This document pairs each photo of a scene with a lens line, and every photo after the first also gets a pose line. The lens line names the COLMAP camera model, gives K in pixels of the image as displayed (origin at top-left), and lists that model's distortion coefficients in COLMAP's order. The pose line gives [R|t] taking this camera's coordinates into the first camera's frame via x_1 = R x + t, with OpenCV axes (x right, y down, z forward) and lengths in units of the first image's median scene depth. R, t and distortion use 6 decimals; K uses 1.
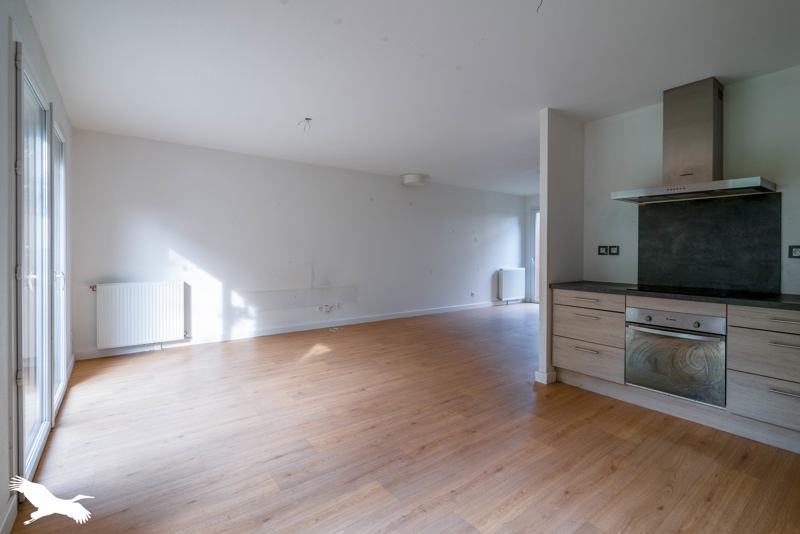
lens RADIAL K [[373.3, 0, 401.4], [0, 373.3, 251.3], [0, 0, 1]] dist [0.000743, 0.000269]
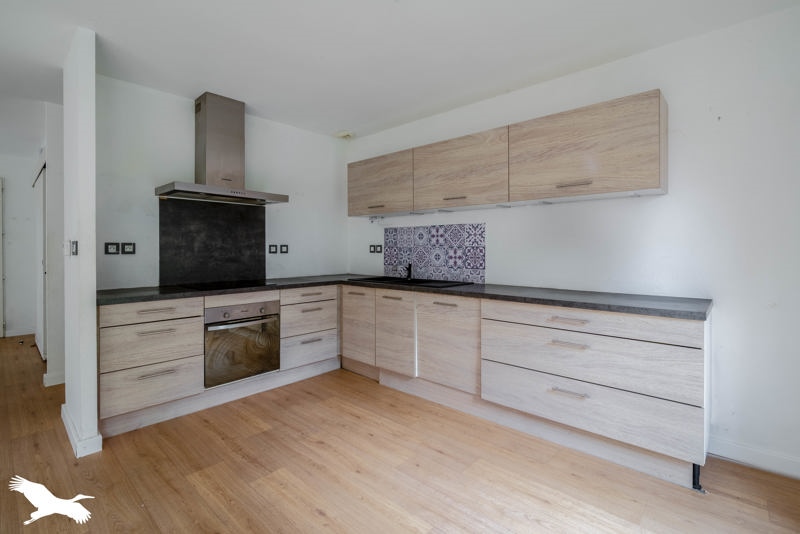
lens RADIAL K [[373.3, 0, 401.4], [0, 373.3, 251.3], [0, 0, 1]] dist [0.000743, 0.000269]
pose [[-0.176875, -0.011610, 0.984165, -0.444827], [0.001879, 0.999925, 0.012134, -0.006578], [-0.984232, 0.003996, -0.176840, 0.738650]]
